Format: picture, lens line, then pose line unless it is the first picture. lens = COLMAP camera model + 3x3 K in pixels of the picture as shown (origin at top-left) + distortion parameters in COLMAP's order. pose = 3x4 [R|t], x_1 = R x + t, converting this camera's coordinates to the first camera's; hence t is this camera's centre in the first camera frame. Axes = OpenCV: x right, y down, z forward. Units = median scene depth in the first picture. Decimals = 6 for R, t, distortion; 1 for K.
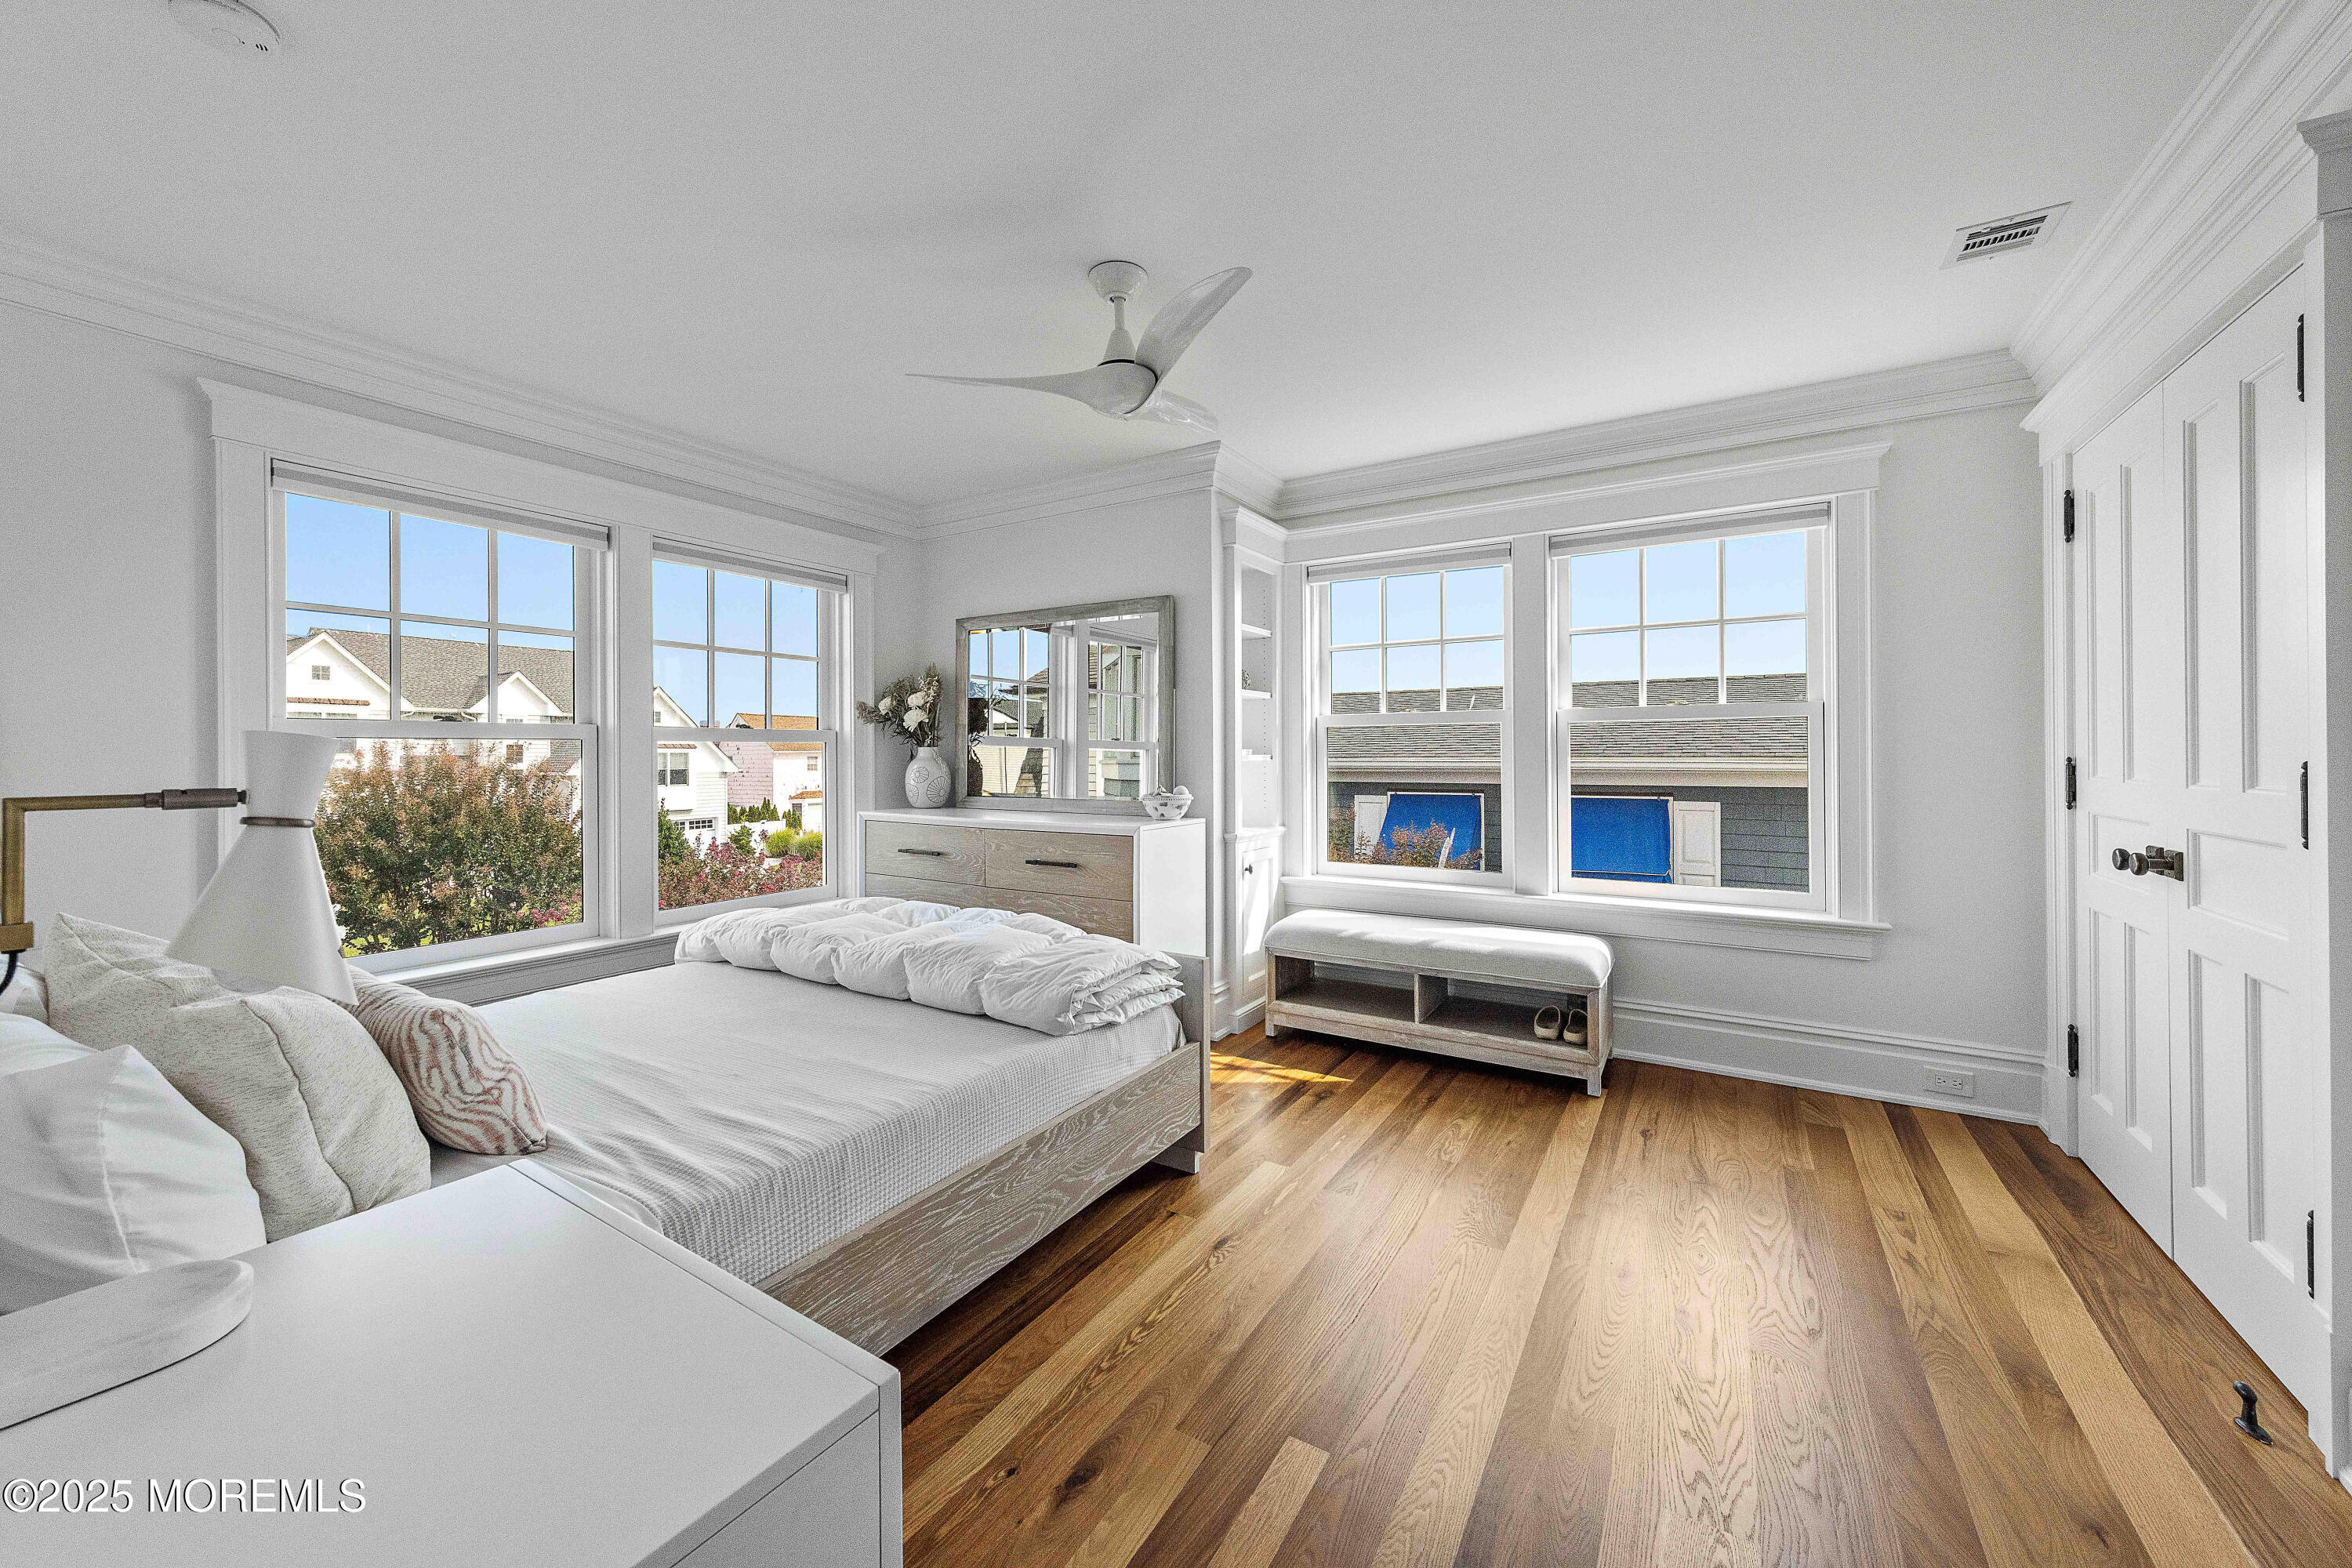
lens RADIAL K [[876.1, 0, 1178.7], [0, 876.1, 752.6], [0, 0, 1]] dist [-0.000067, 0.000008]
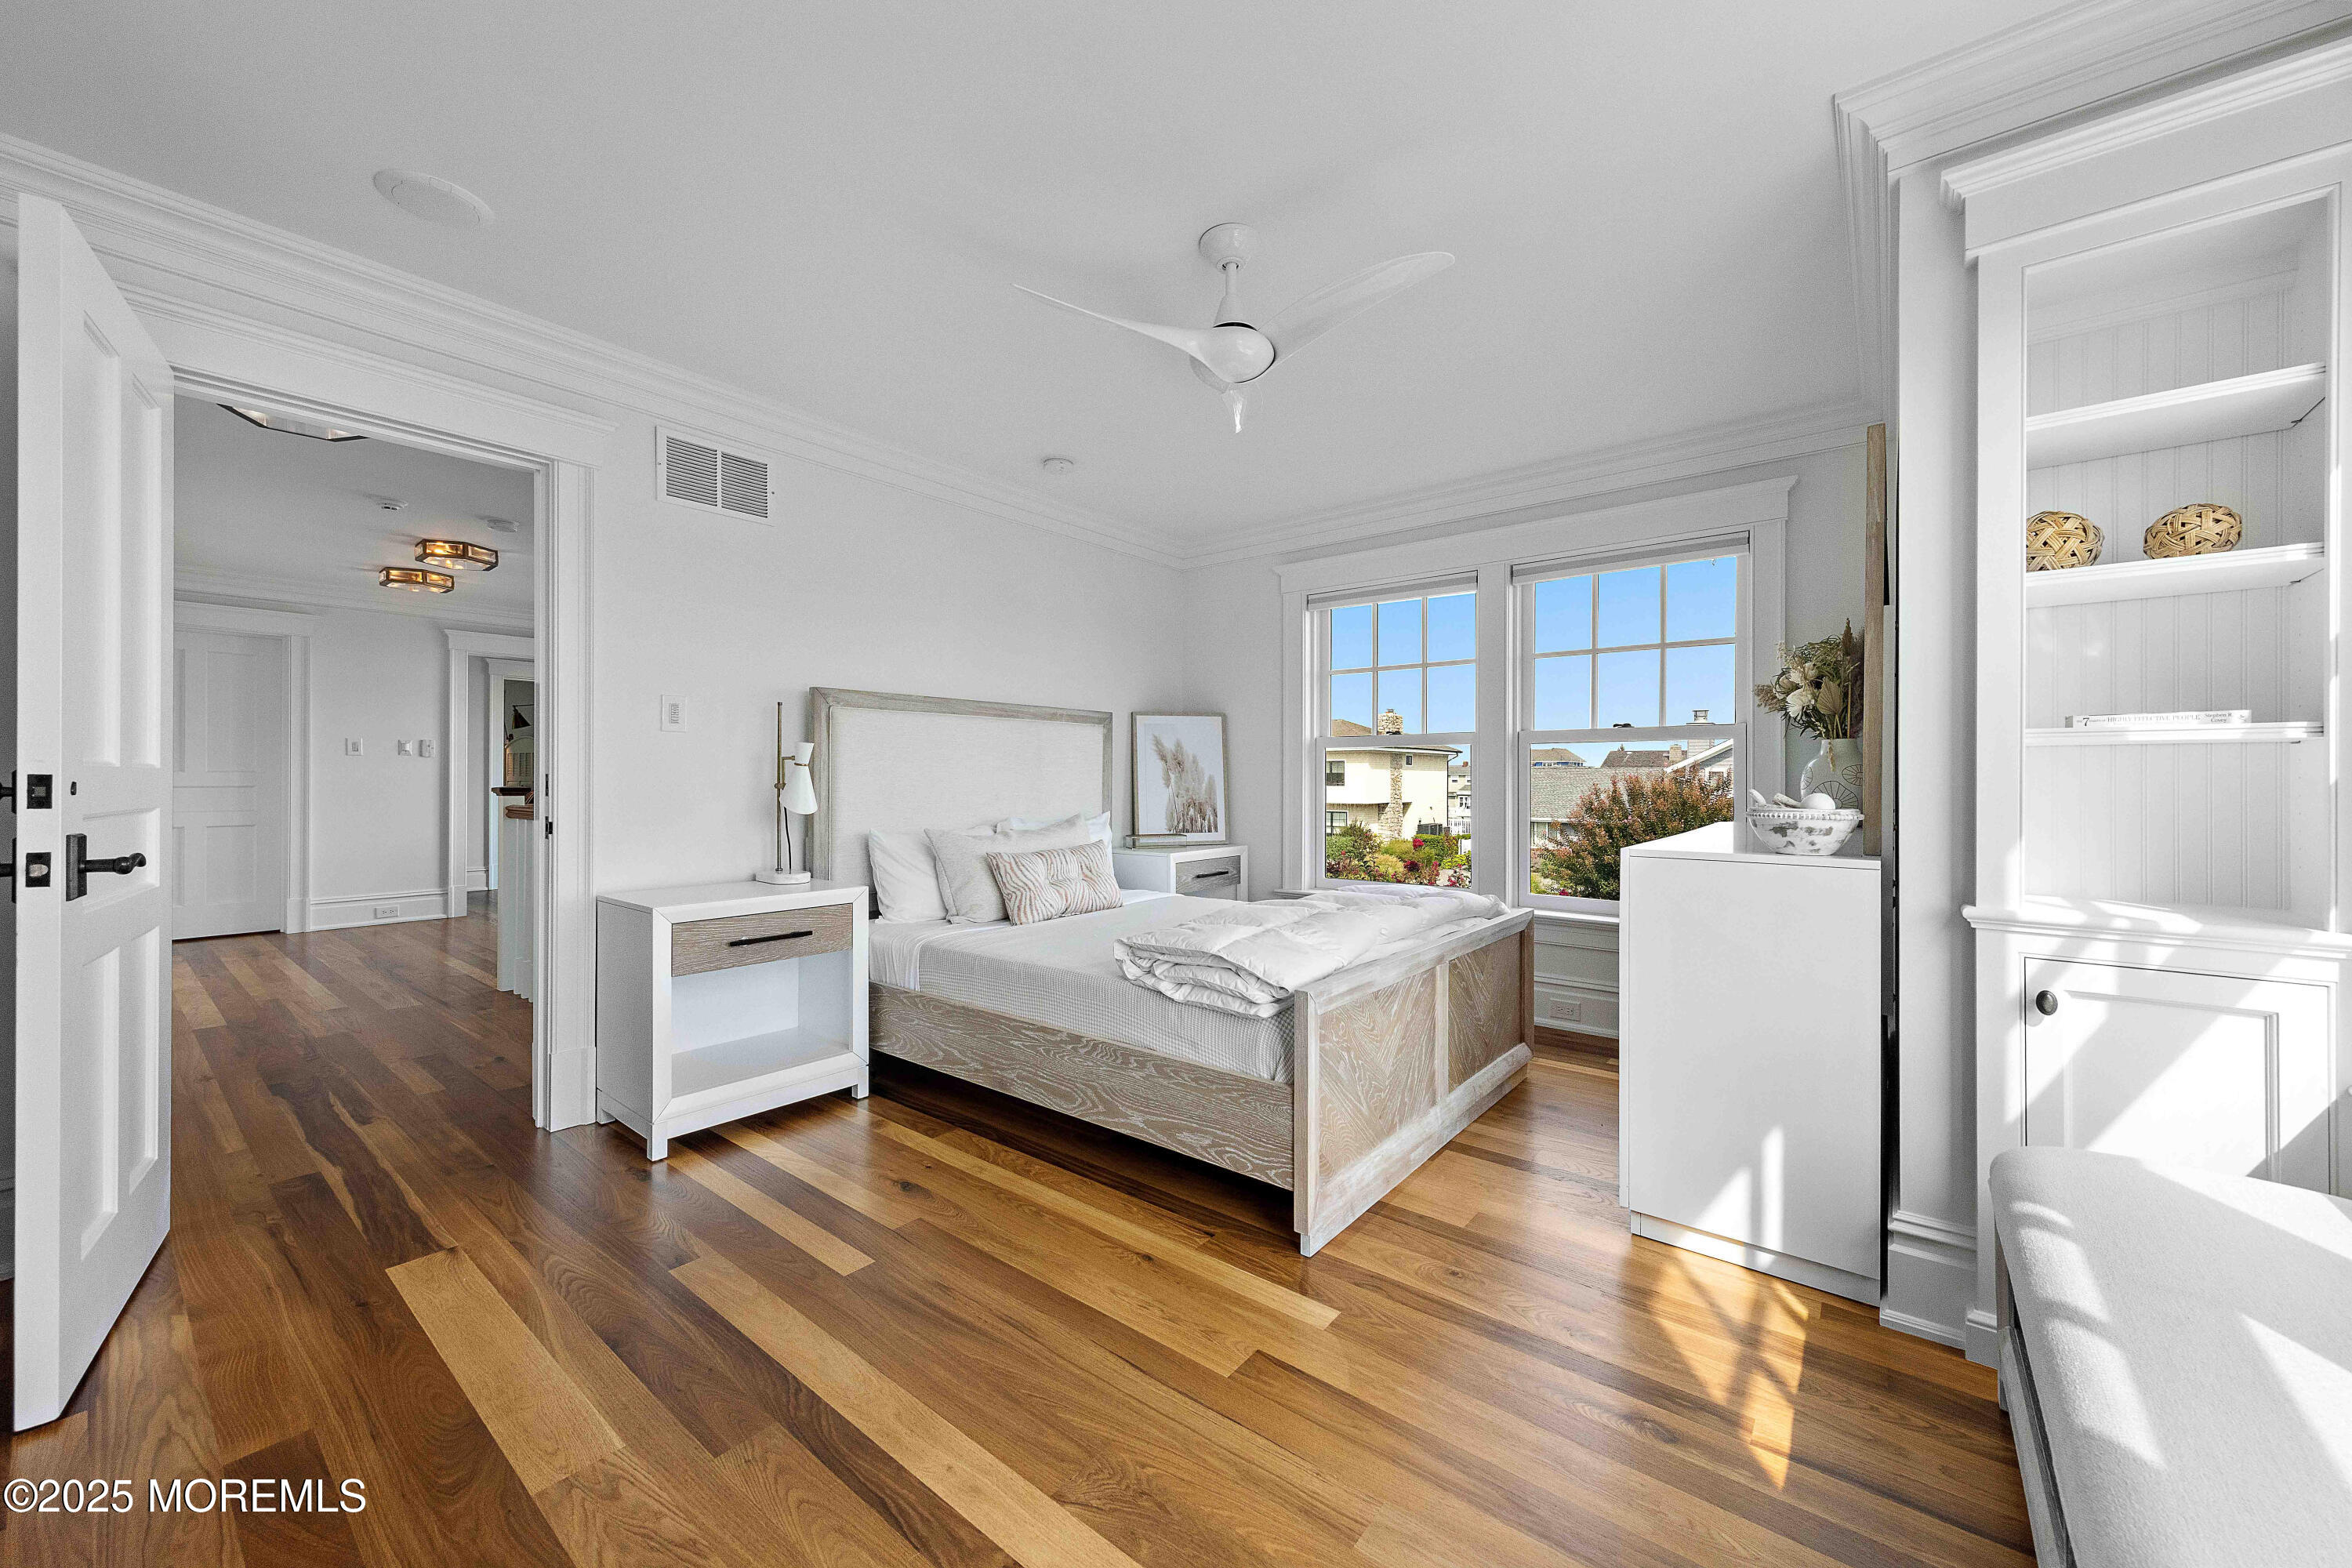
lens RADIAL K [[872.0, 0, 1178.6], [0, 872.0, 777.3], [0, 0, 1]] dist [0.000352, 0.000043]
pose [[-0.119061, 0.003049, -0.992882, 0.763874], [-0.000896, 0.999995, 0.003178, 0.035930], [0.992887, 0.001268, -0.119057, 0.905500]]
